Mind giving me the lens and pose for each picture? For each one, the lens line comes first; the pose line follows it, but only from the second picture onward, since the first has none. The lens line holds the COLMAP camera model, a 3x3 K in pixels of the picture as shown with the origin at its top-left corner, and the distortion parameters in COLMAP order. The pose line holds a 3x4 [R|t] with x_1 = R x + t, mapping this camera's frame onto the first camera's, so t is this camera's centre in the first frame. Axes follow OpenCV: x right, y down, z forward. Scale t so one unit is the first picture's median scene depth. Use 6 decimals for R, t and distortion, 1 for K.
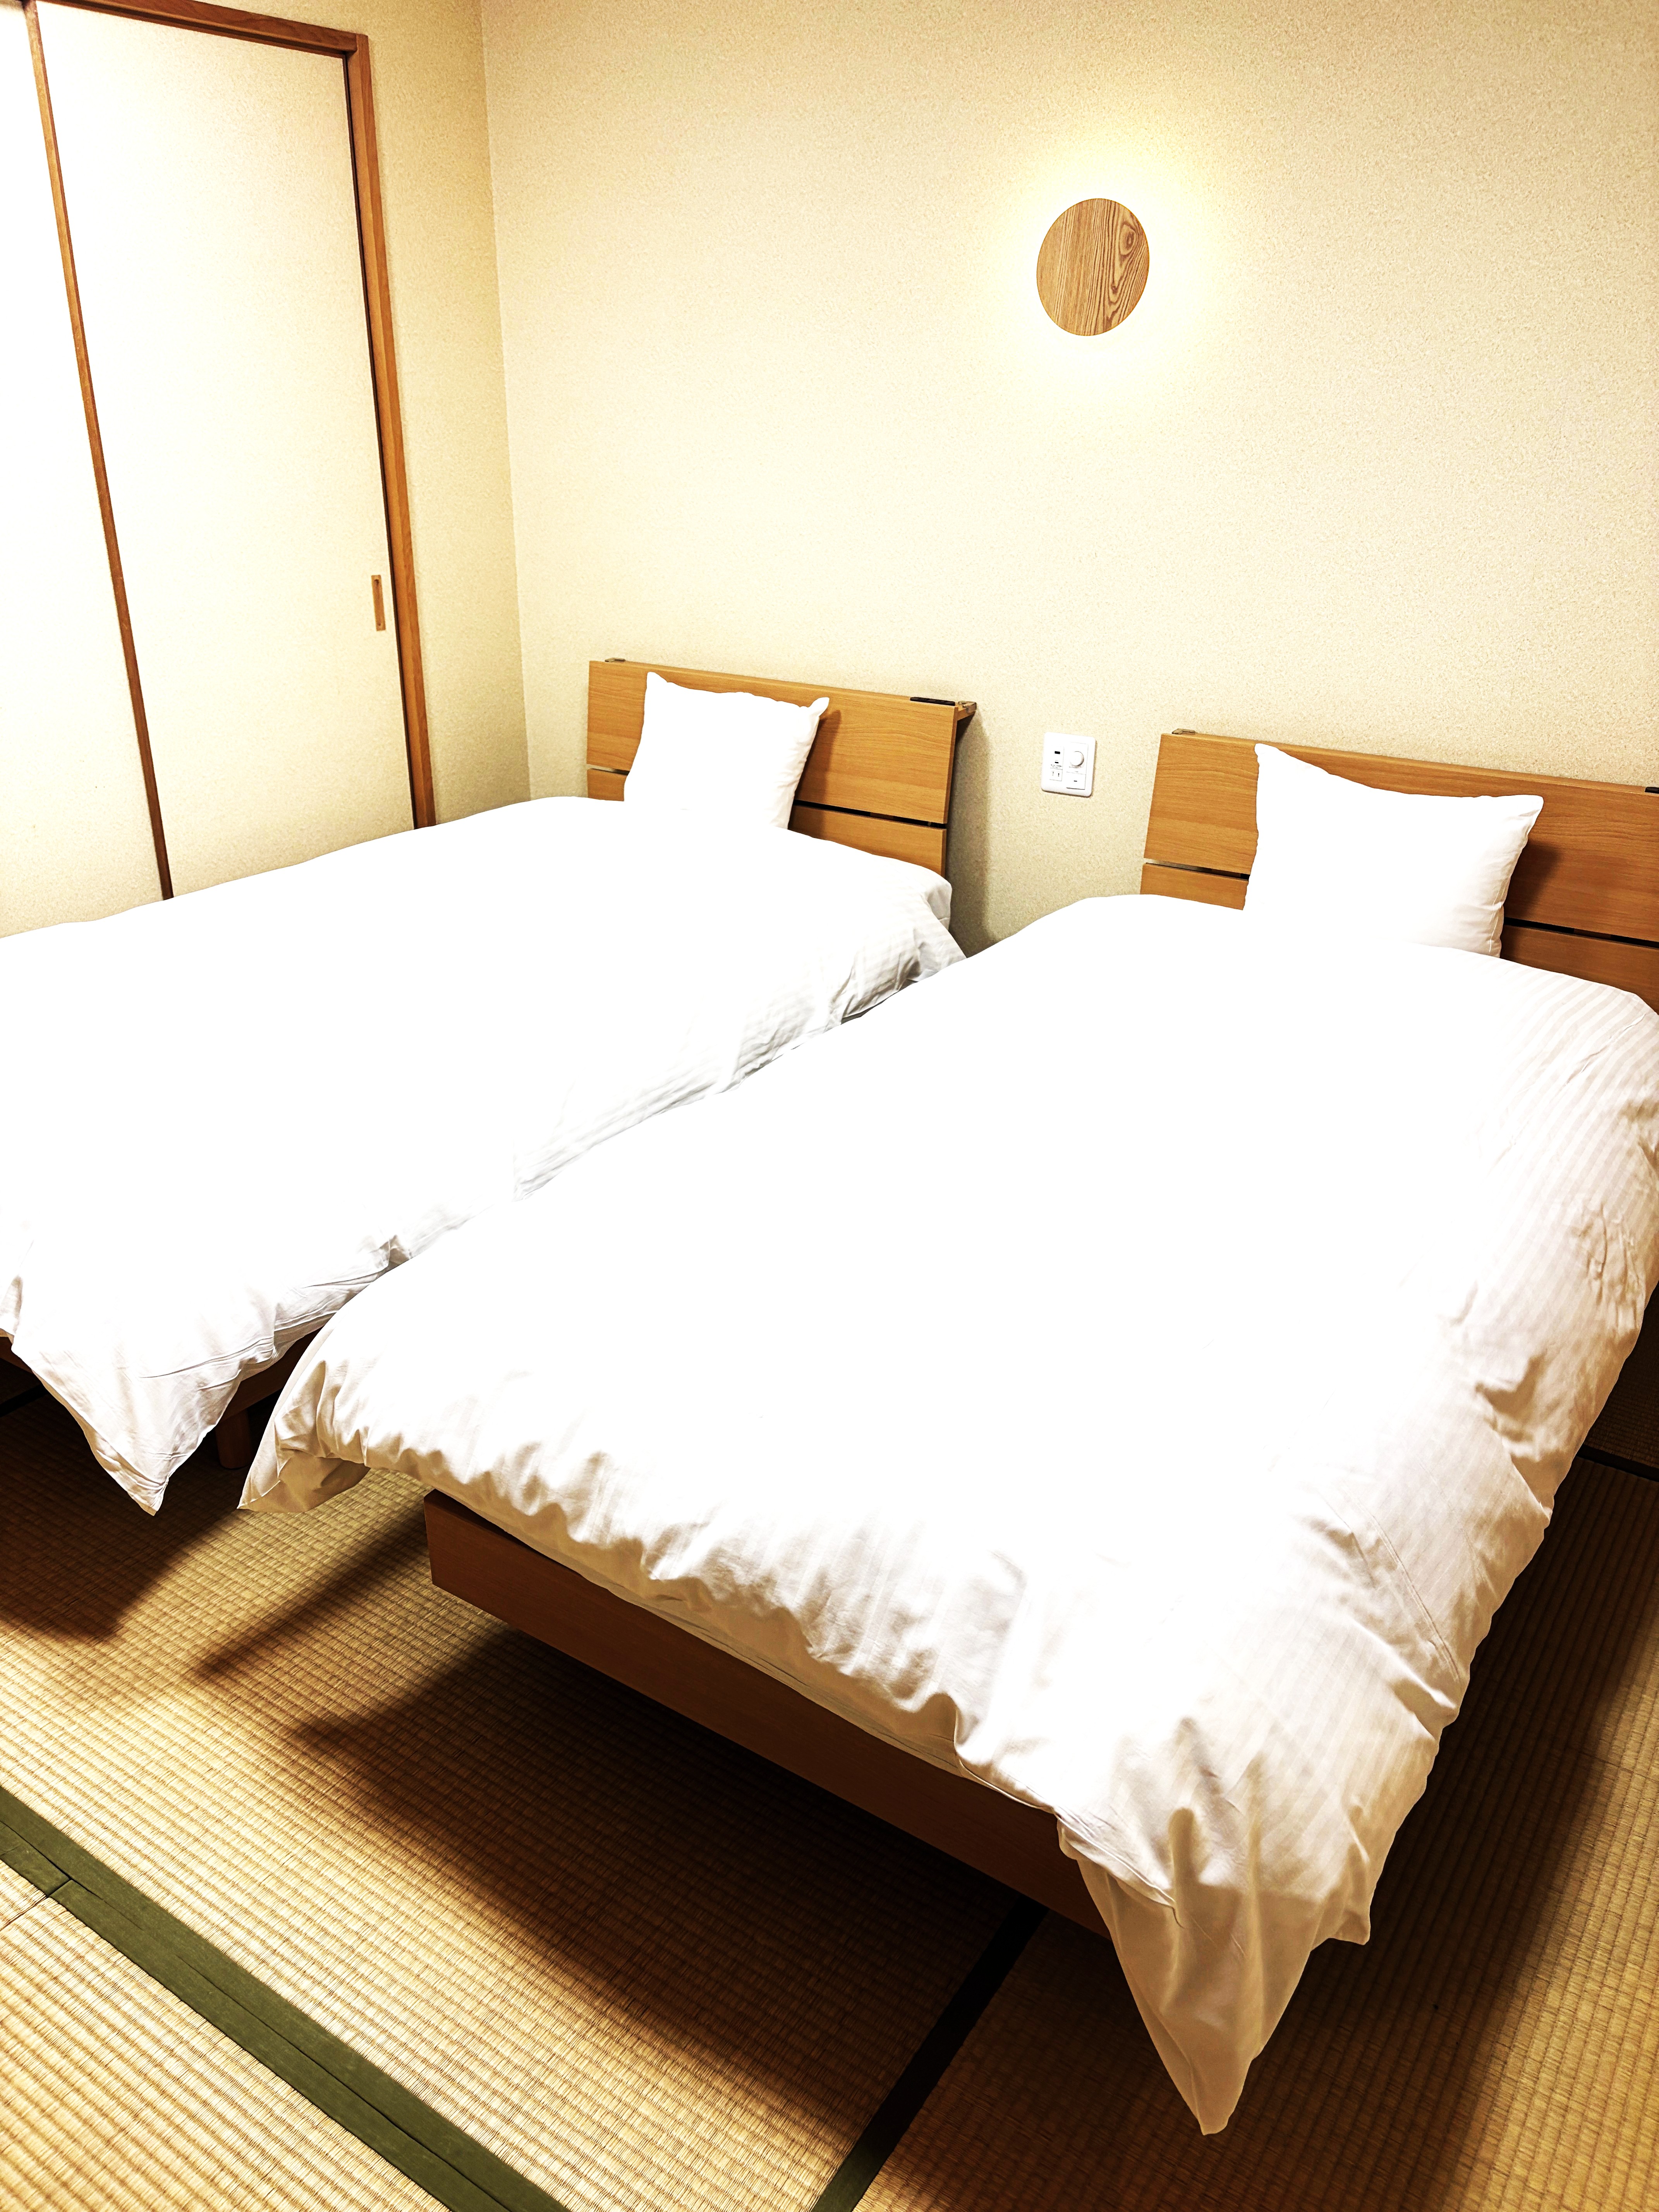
lens RADIAL K [[1704.2, 0, 829.5], [0, 1704.2, 1106.0], [0, 0, 1]] dist [0.014326, 0.001868]
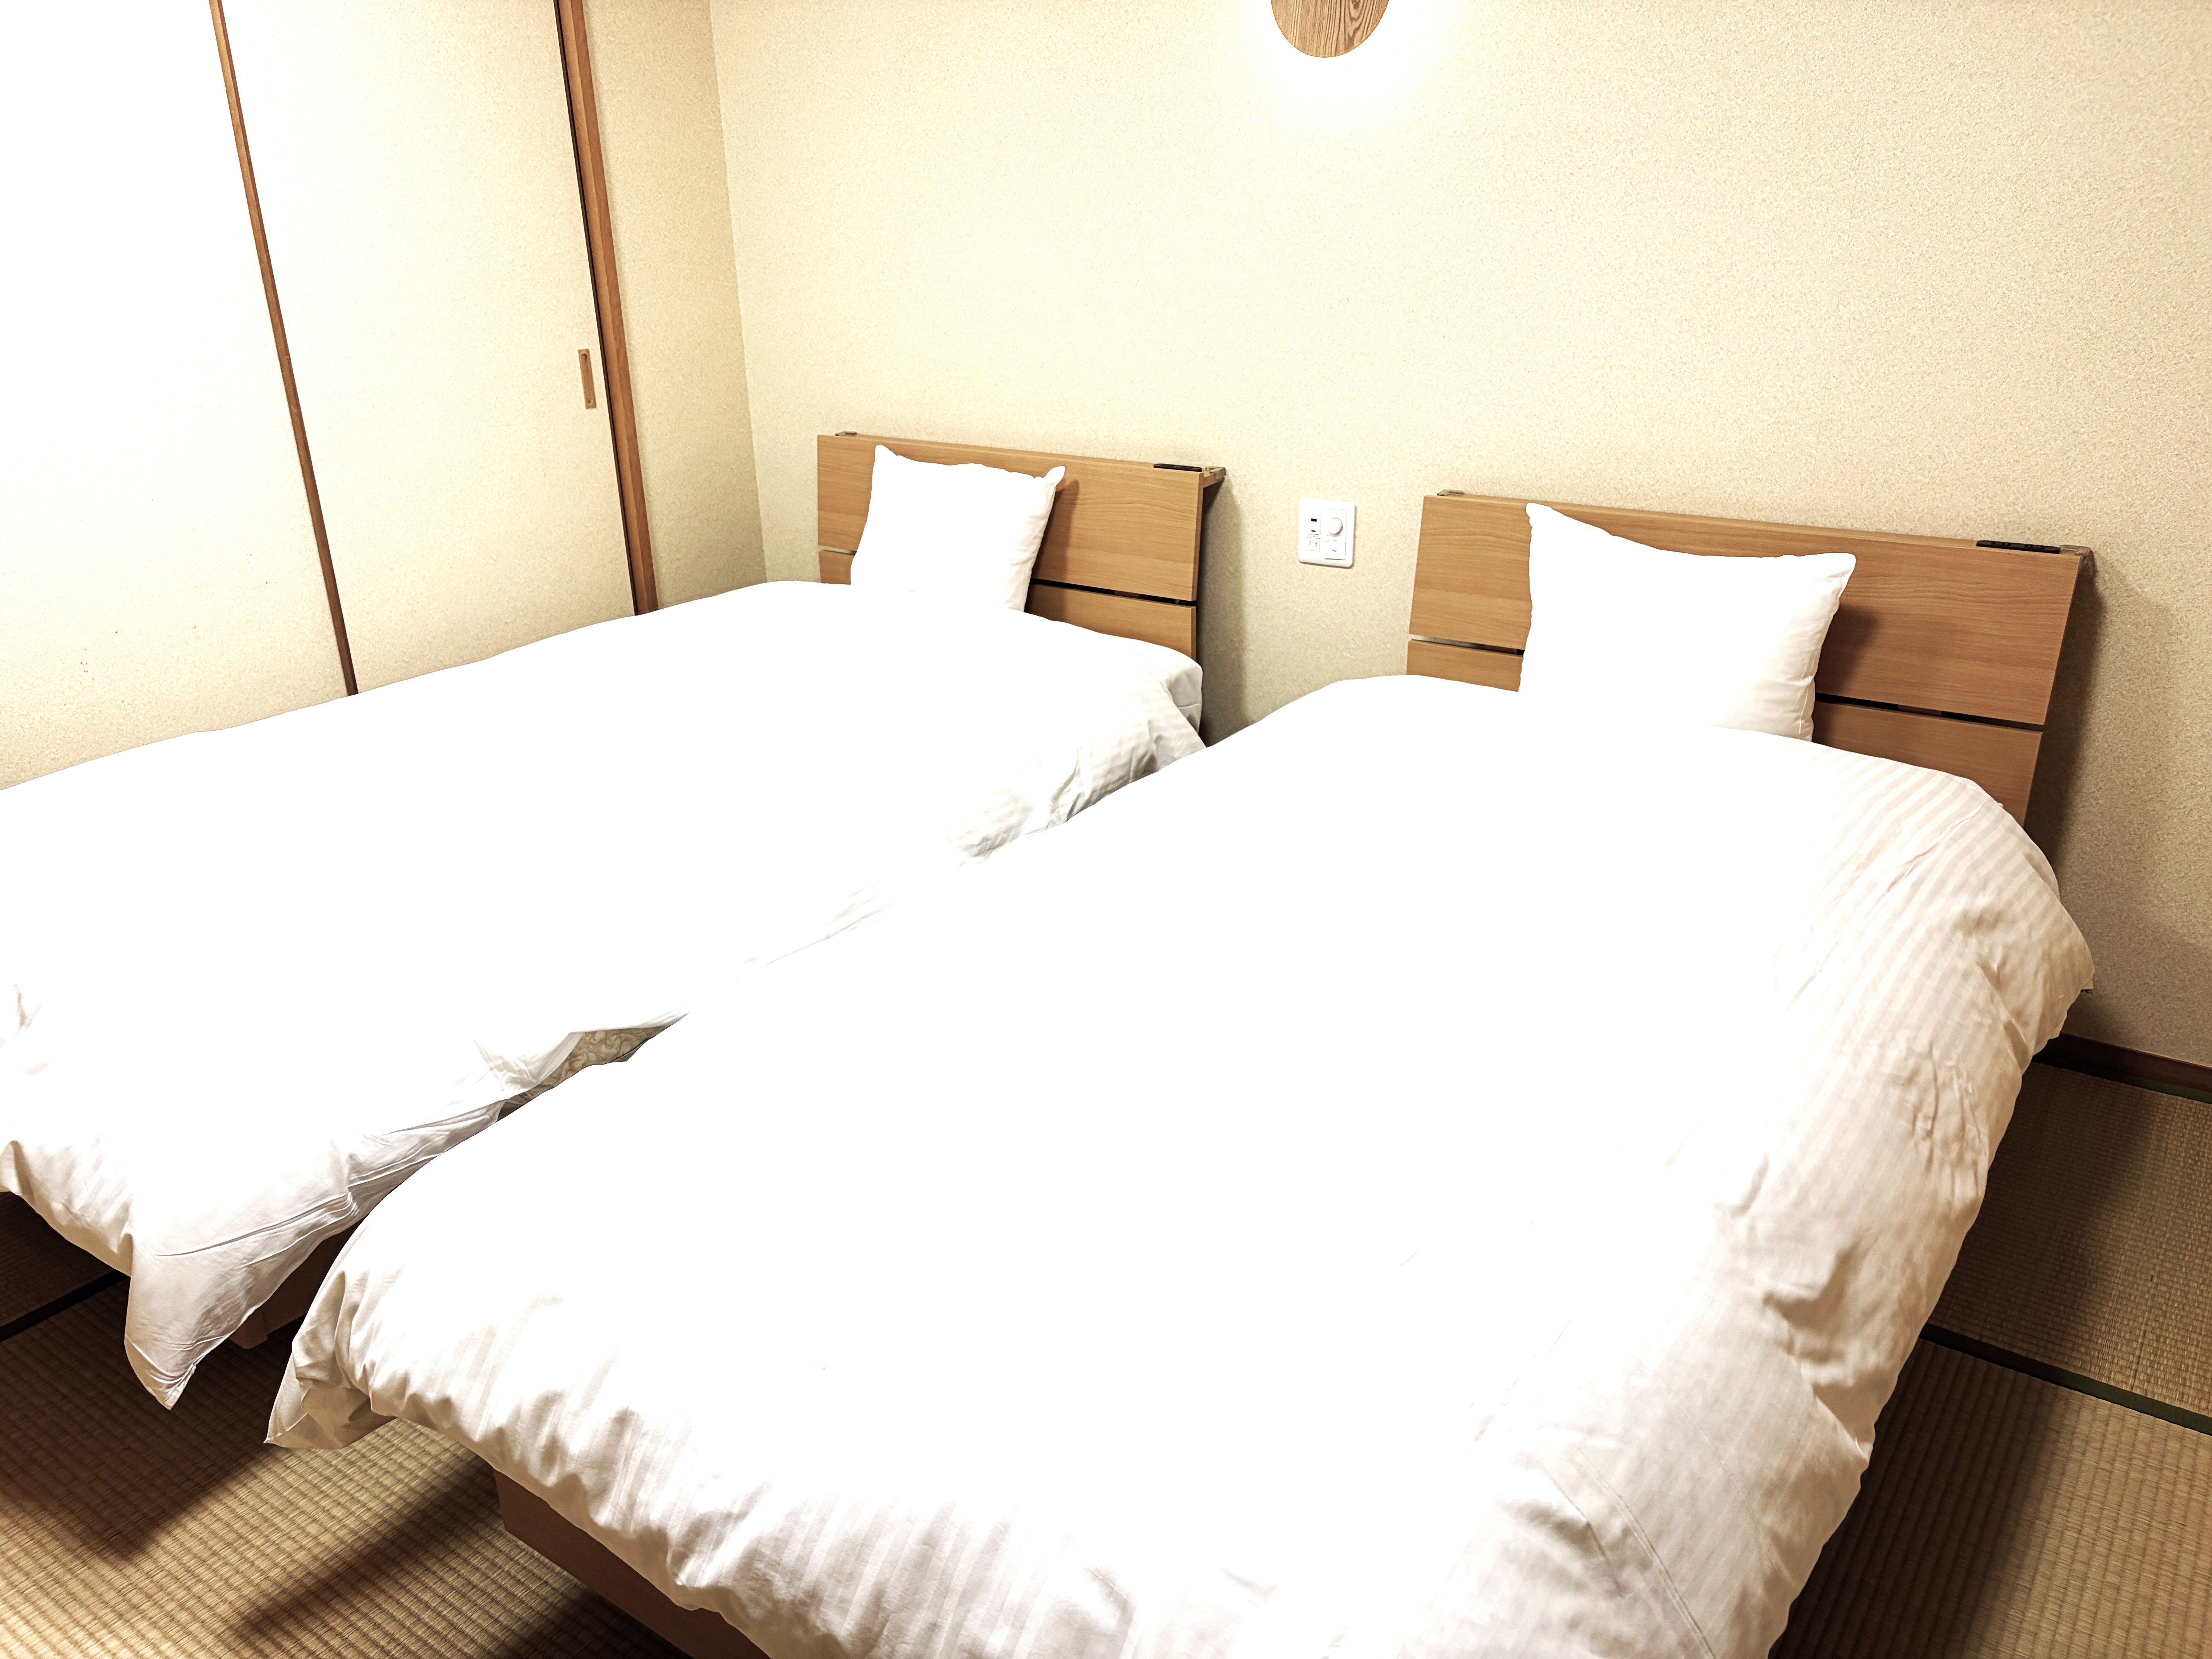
lens RADIAL K [[1692.0, 0, 1106.0], [0, 1692.0, 829.5], [0, 0, 1]] dist [0.024674, -0.003204]
pose [[0.998939, -0.017626, -0.042536, 0.071712], [0.016337, 0.999403, -0.030458, -0.021401], [0.043048, 0.029731, 0.998631, 0.125839]]
